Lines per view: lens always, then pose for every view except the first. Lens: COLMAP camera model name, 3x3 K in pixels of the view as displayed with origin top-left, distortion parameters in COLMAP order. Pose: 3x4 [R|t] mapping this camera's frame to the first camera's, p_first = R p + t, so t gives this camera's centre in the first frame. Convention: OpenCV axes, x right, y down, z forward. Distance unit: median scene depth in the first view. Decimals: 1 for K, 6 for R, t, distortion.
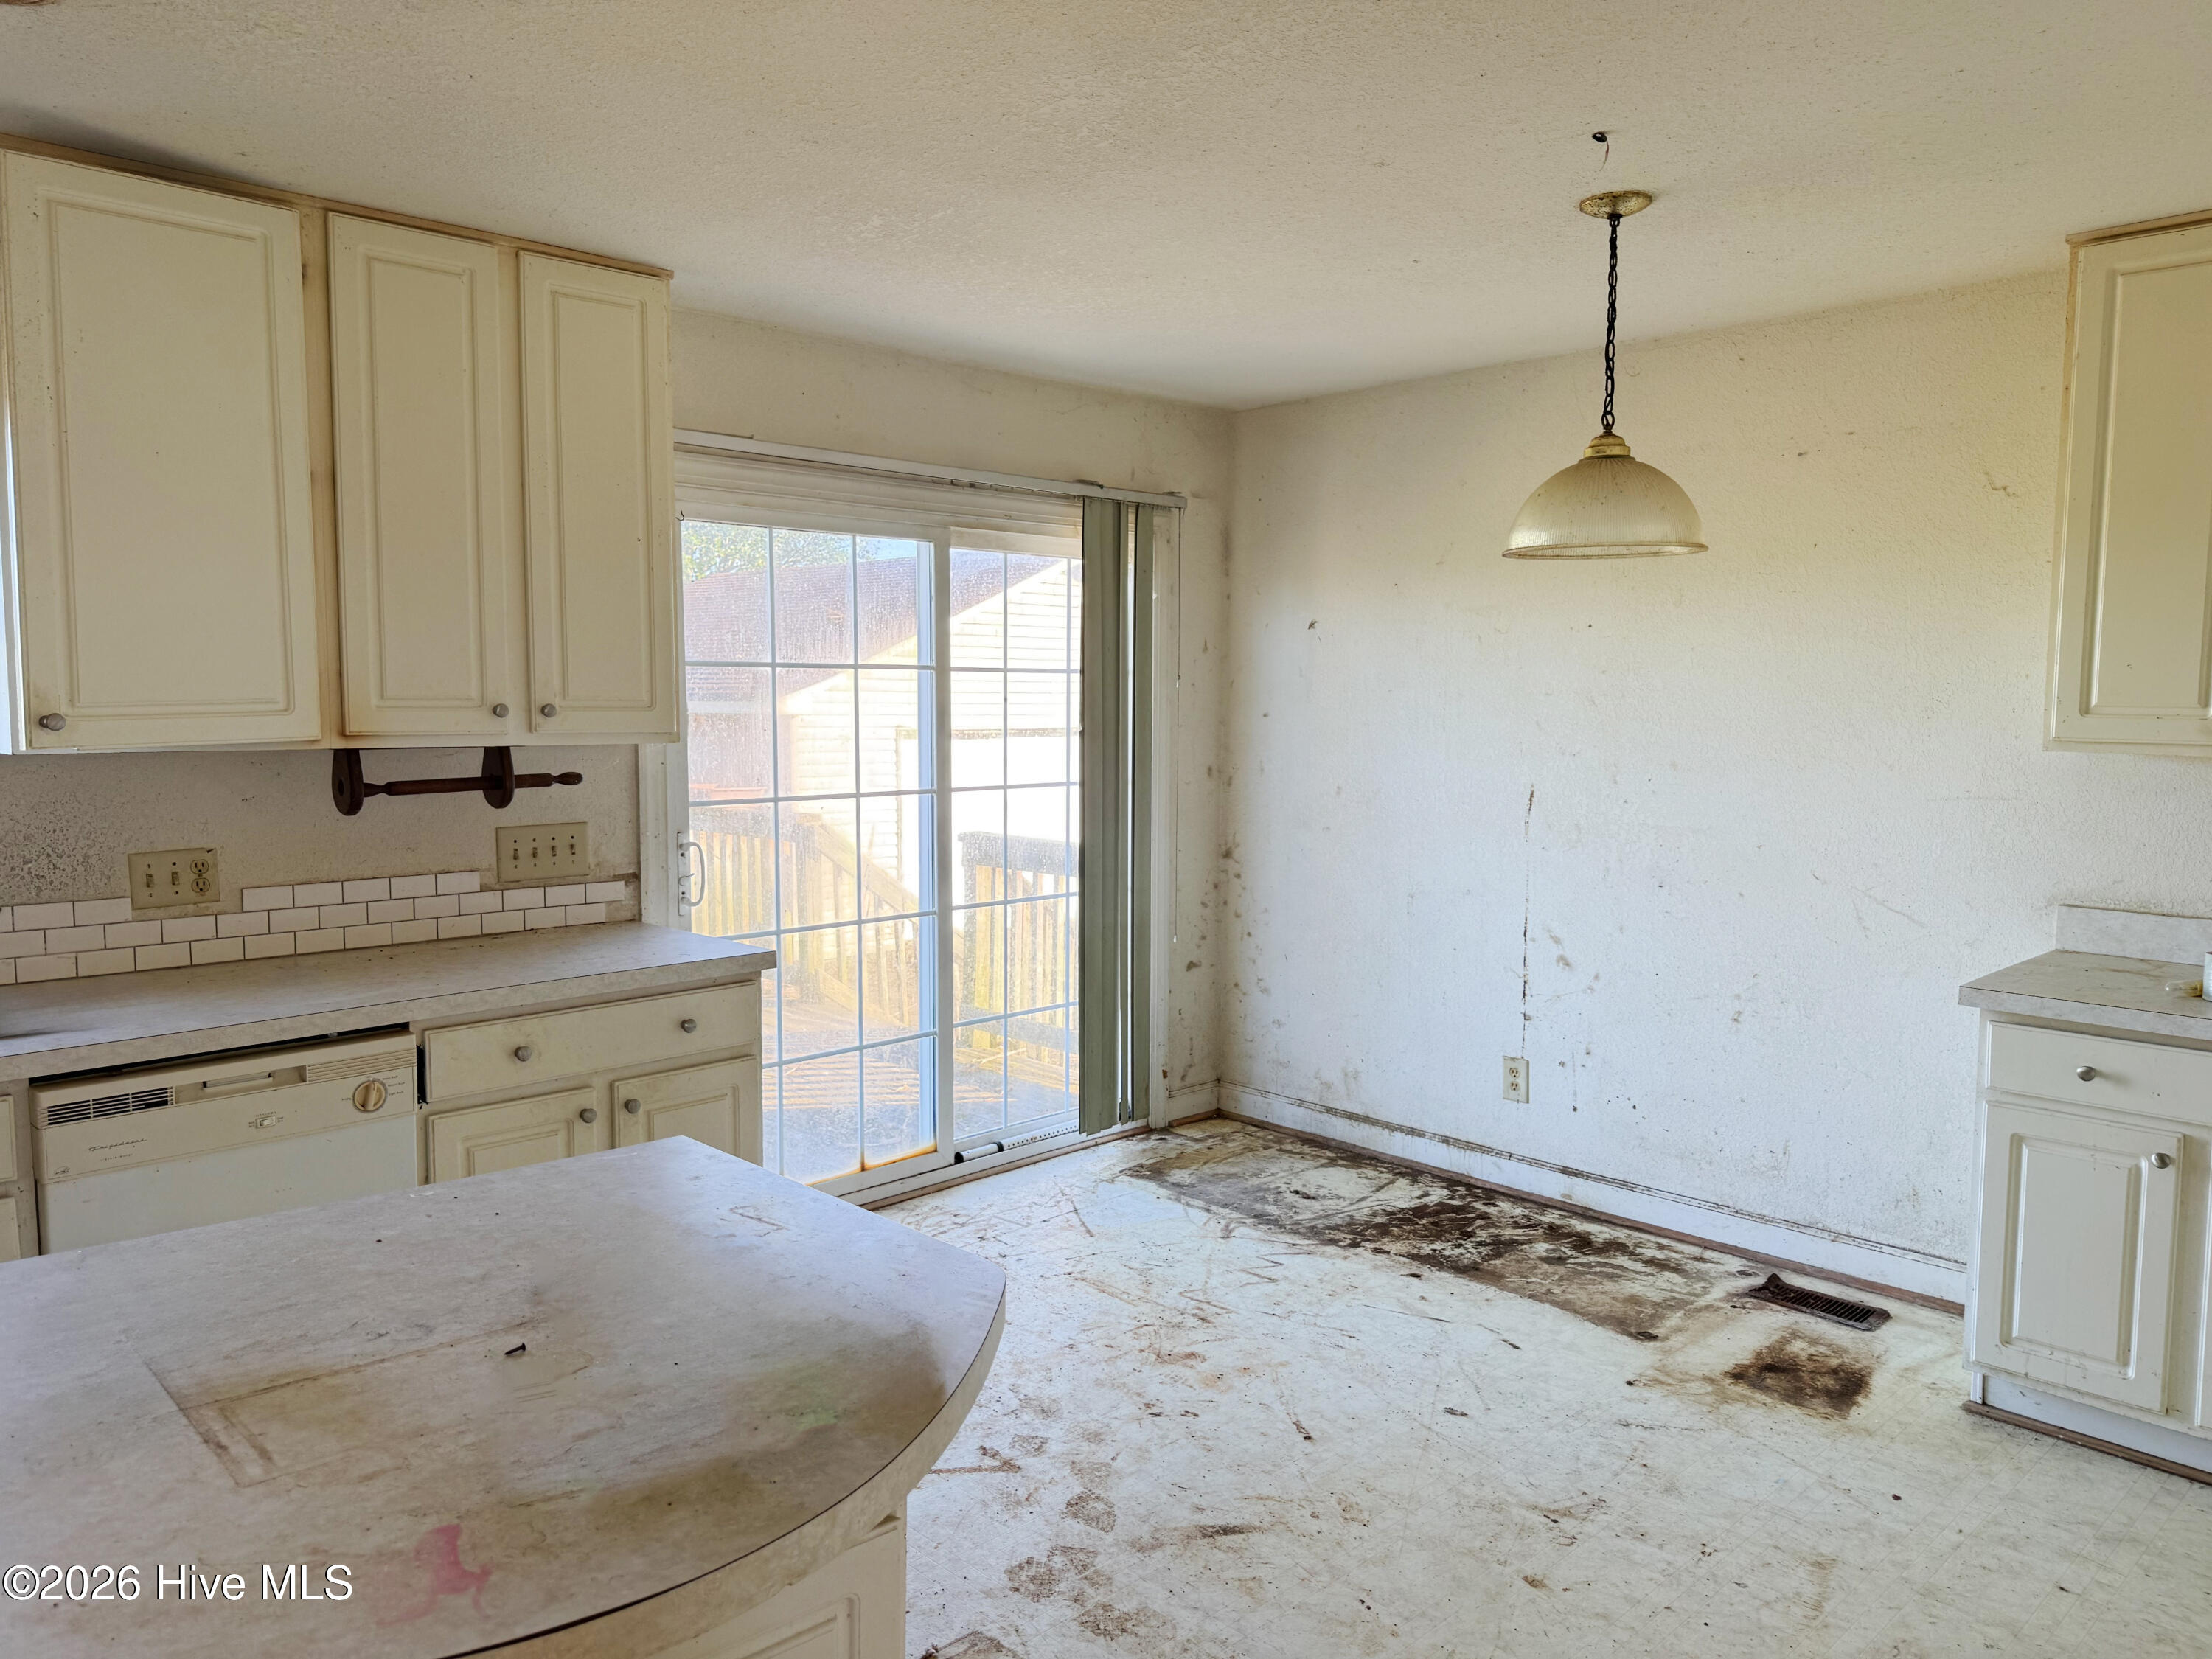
lens RADIAL K [[1570.2, 0, 1095.5], [0, 1570.2, 831.7], [0, 0, 1]] dist [0.069377, -0.089685]
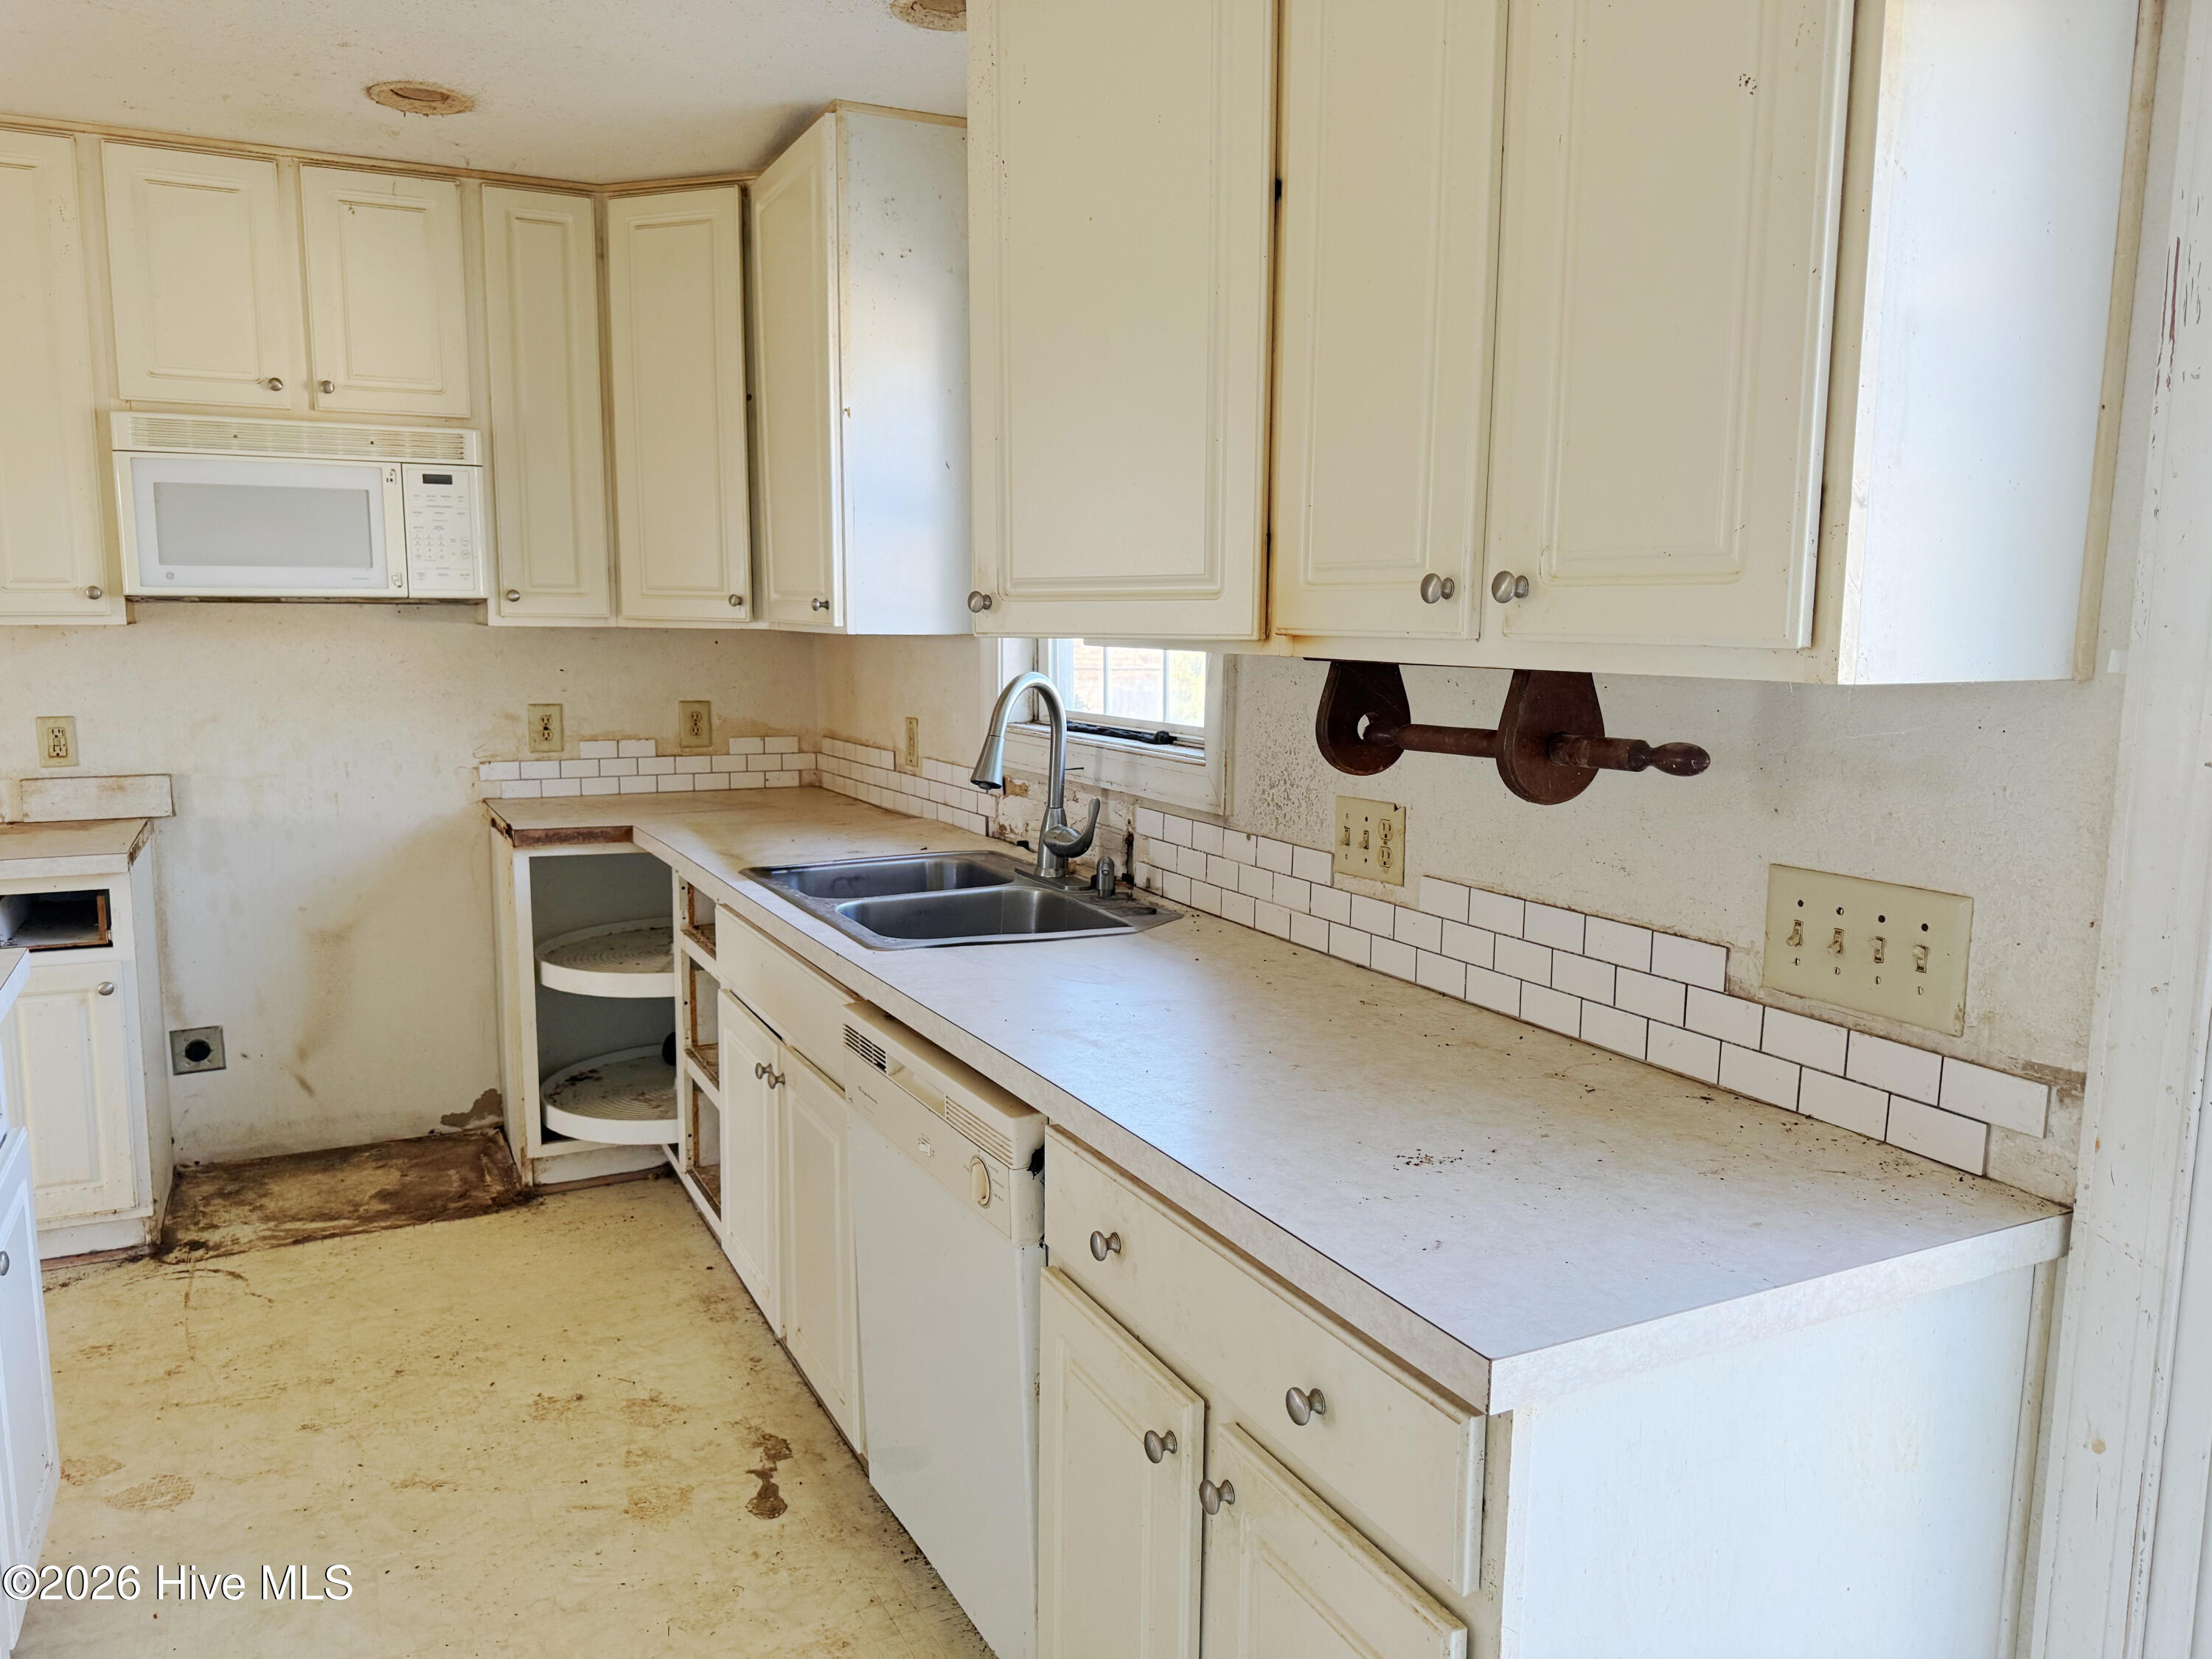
lens RADIAL K [[1570.2, 0, 1095.5], [0, 1570.2, 831.7], [0, 0, 1]] dist [0.069377, -0.089685]
pose [[-0.301388, 0.124195, -0.945379, 0.101000], [-0.095759, 0.982526, 0.159603, -0.068575], [0.948681, 0.138632, -0.284229, 1.020597]]
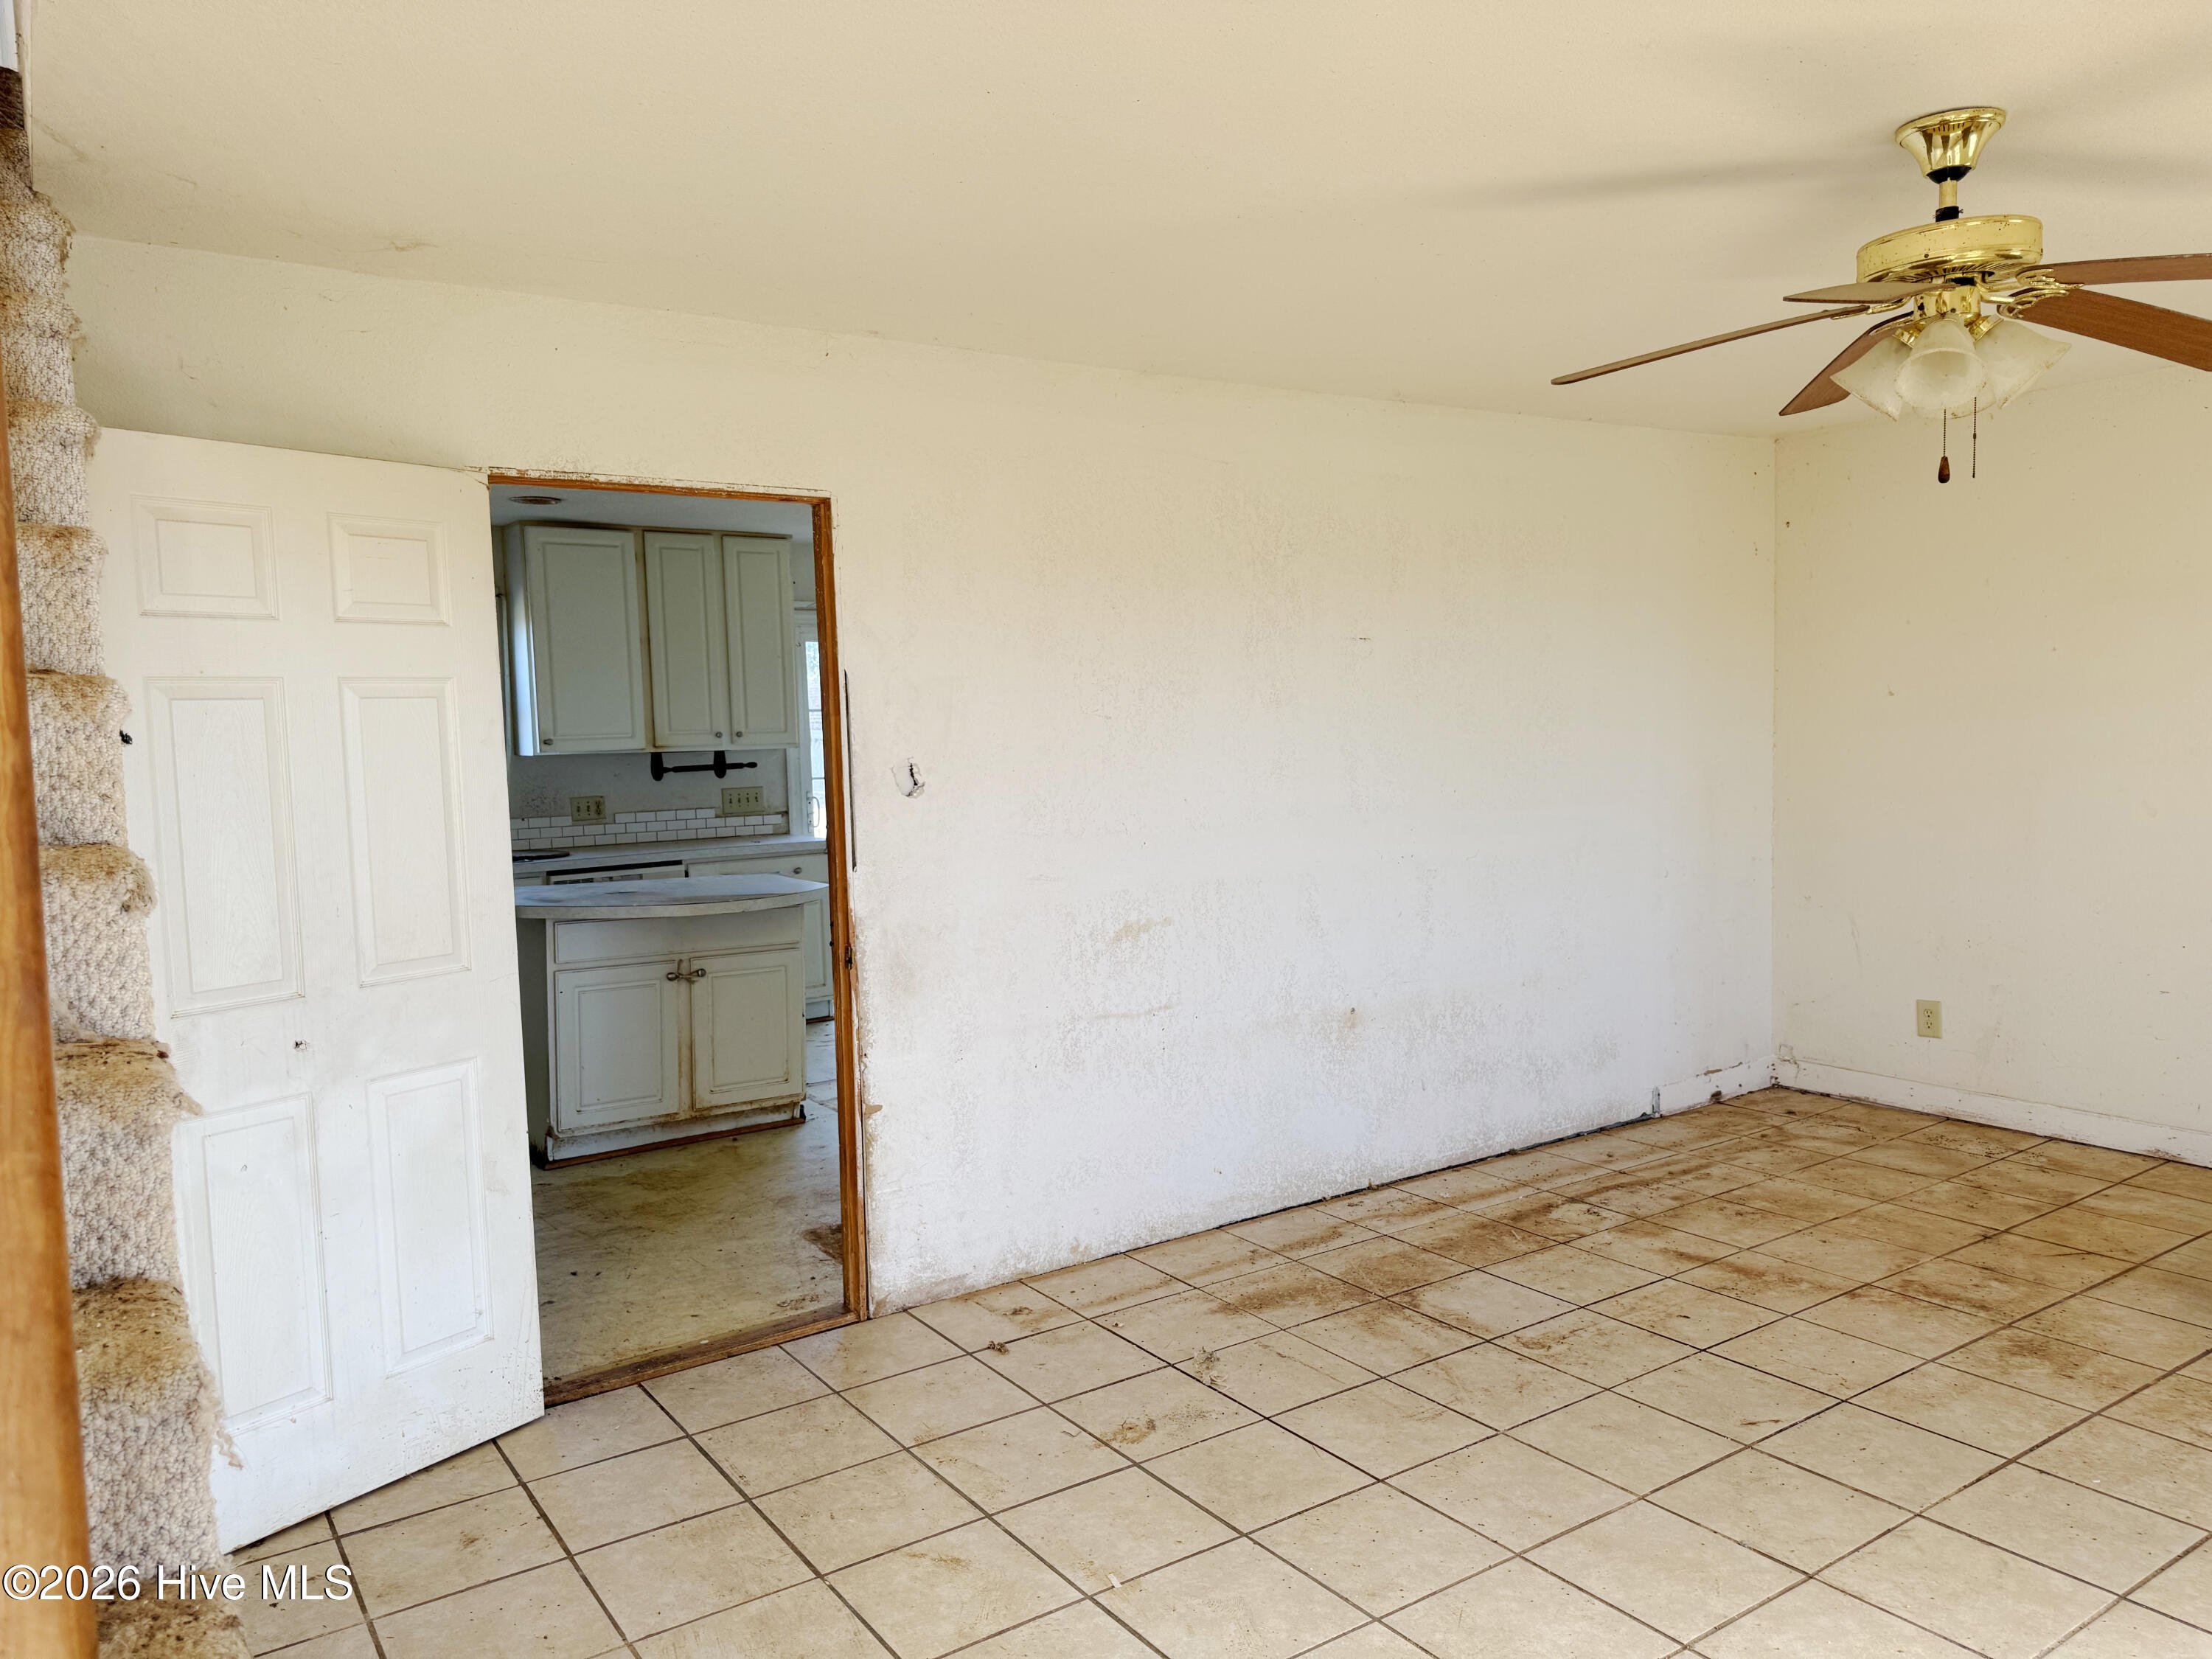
lens RADIAL K [[1526.2, 0, 1071.9], [0, 1526.2, 832.3], [0, 0, 1]] dist [0.210735, -0.078934]
pose [[0.983820, -0.017759, -0.178275, 0.515738], [0.015692, 0.999792, -0.013000, 0.100407], [0.178469, 0.009992, 0.983895, -1.094197]]
